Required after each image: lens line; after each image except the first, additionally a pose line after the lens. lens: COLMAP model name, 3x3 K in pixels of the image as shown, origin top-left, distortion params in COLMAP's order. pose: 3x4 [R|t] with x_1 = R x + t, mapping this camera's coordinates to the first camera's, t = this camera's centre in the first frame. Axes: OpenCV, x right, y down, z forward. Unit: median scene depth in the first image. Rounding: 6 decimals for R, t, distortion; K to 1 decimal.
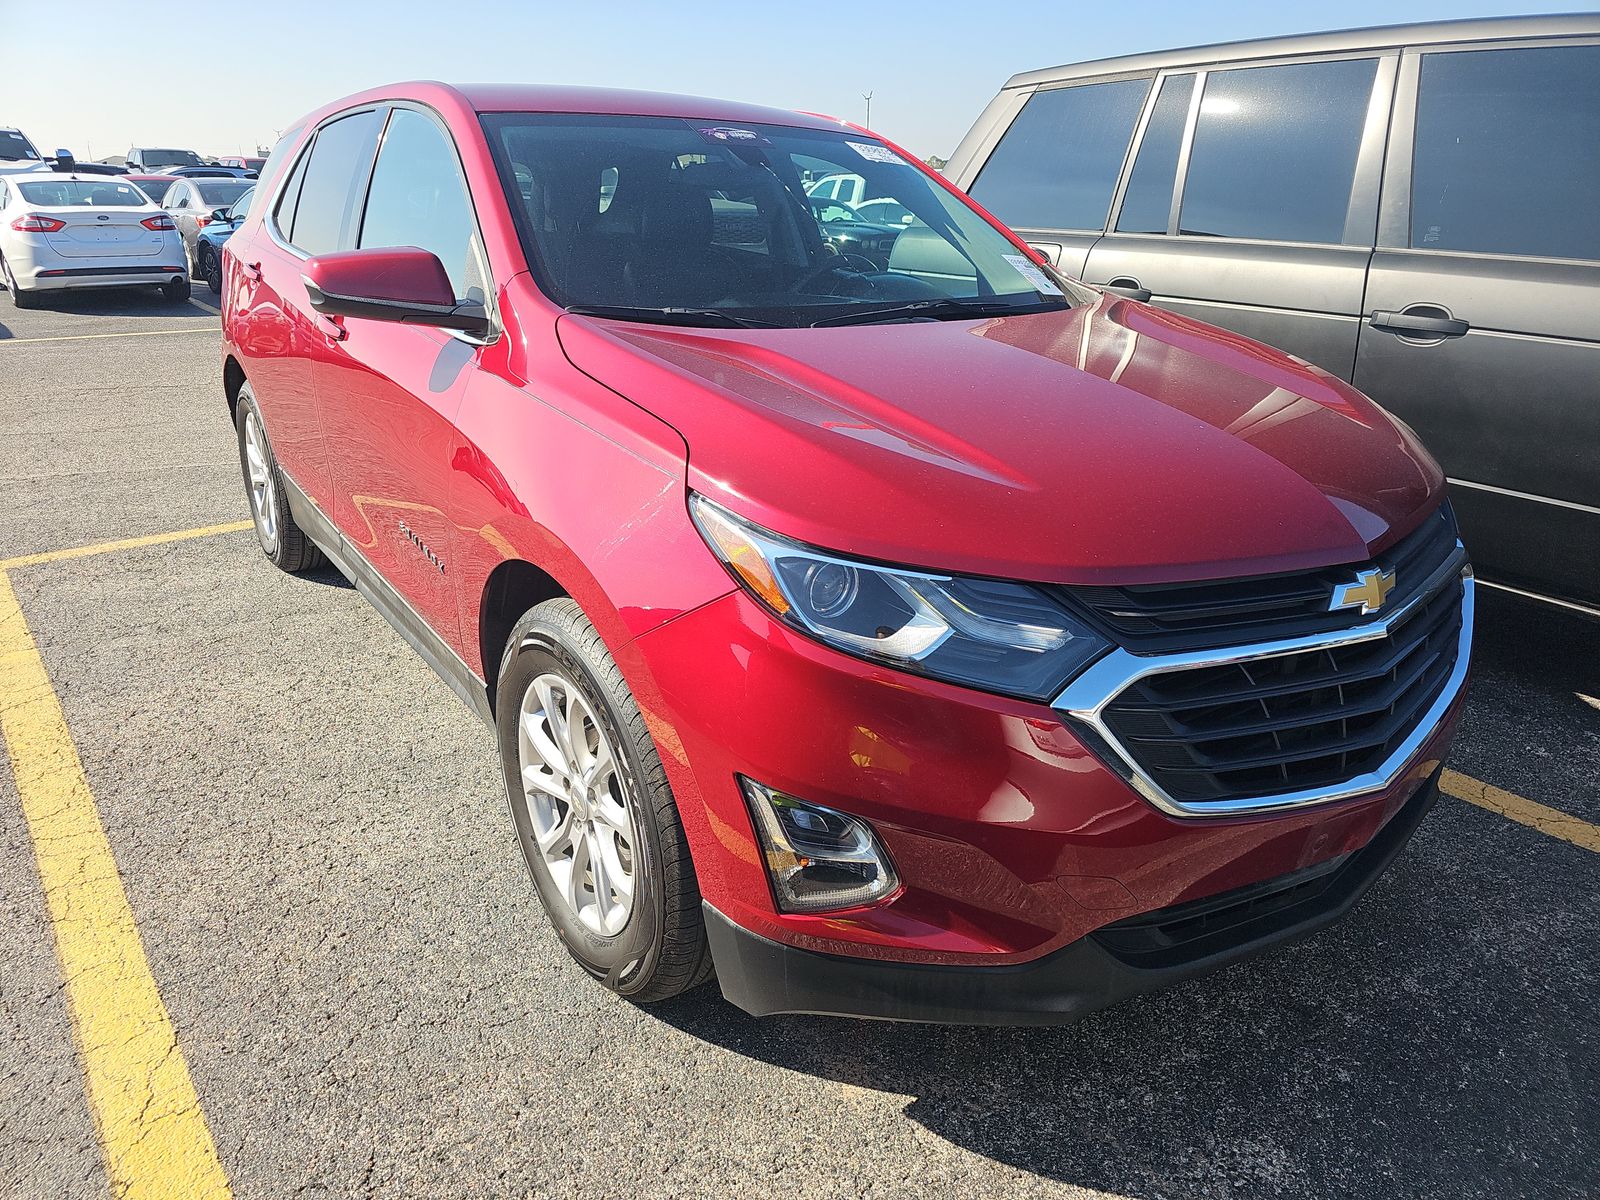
lens RADIAL K [[1089.6, 0, 790.7], [0, 1089.6, 597.3], [0, 0, 1]] dist [0.051760, -0.076618]
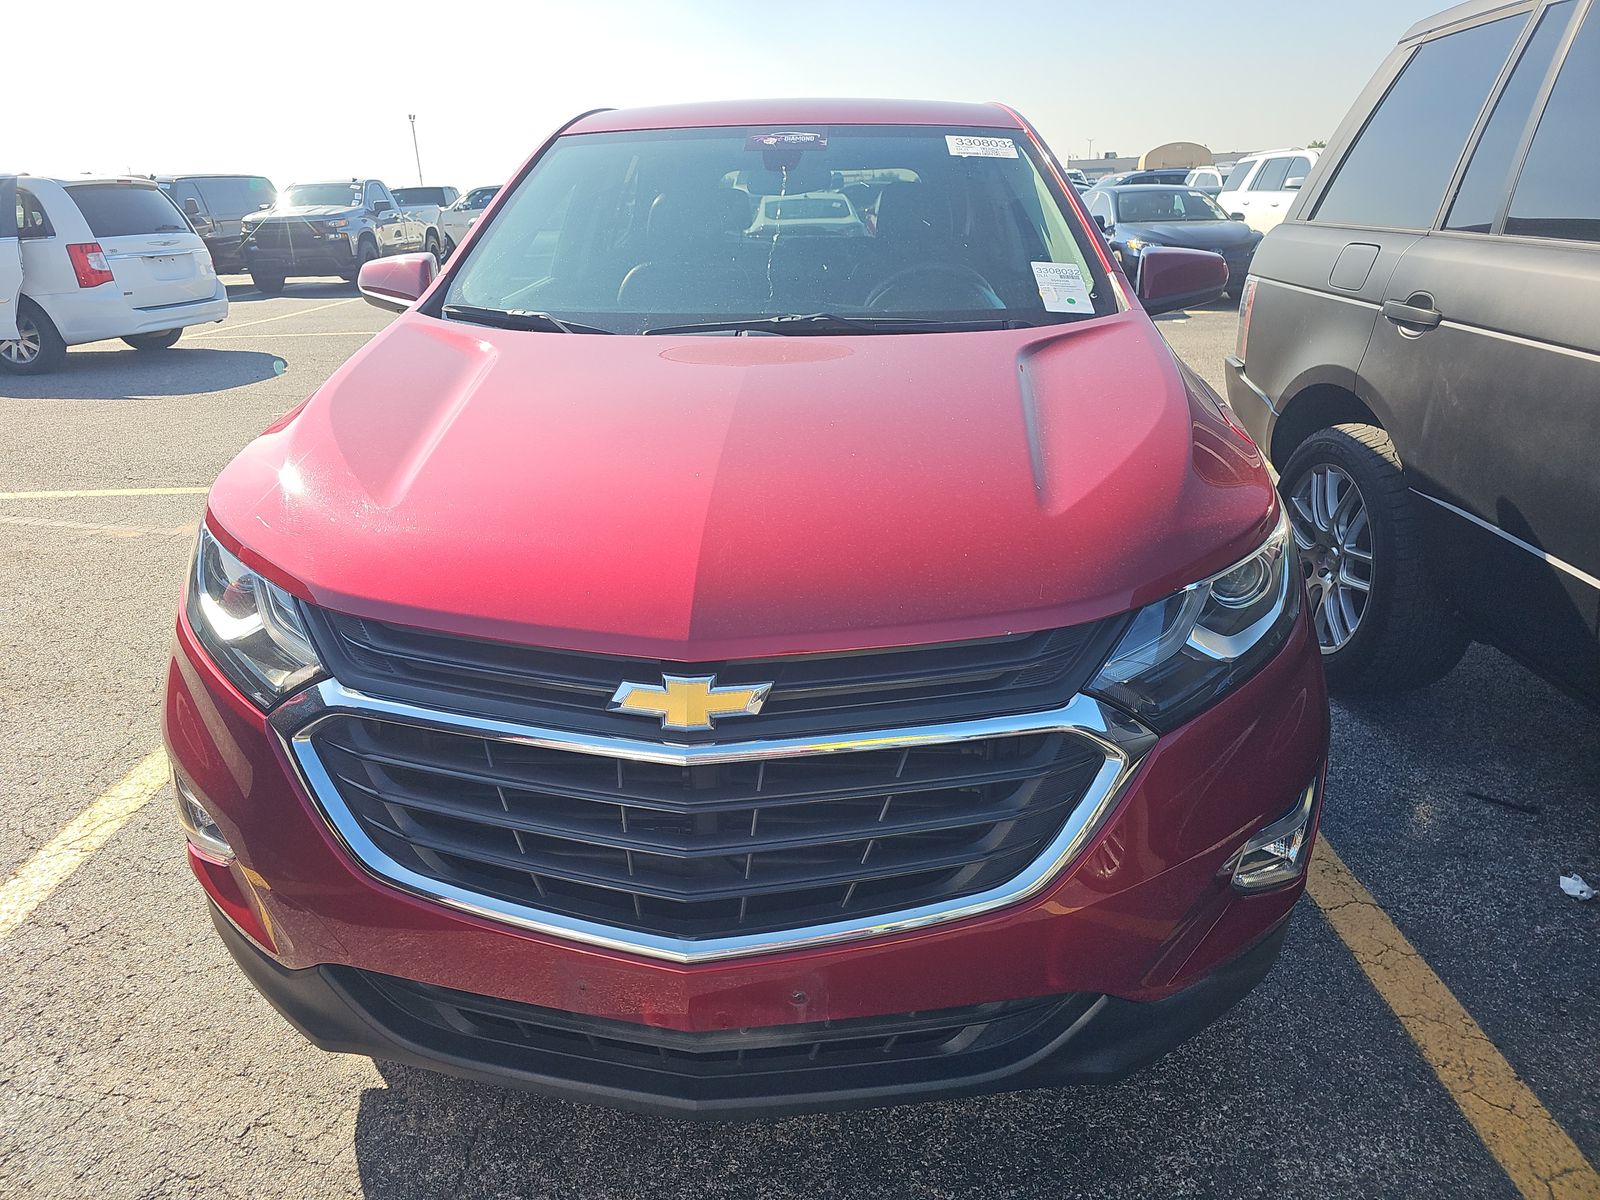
lens RADIAL K [[1089.6, 0, 790.7], [0, 1089.6, 597.3], [0, 0, 1]] dist [0.051760, -0.076618]
pose [[0.758252, 0.191714, -0.623136, 0.964533], [-0.194758, 0.978752, 0.064136, -0.130287], [0.622192, 0.072729, 0.779479, 0.411510]]
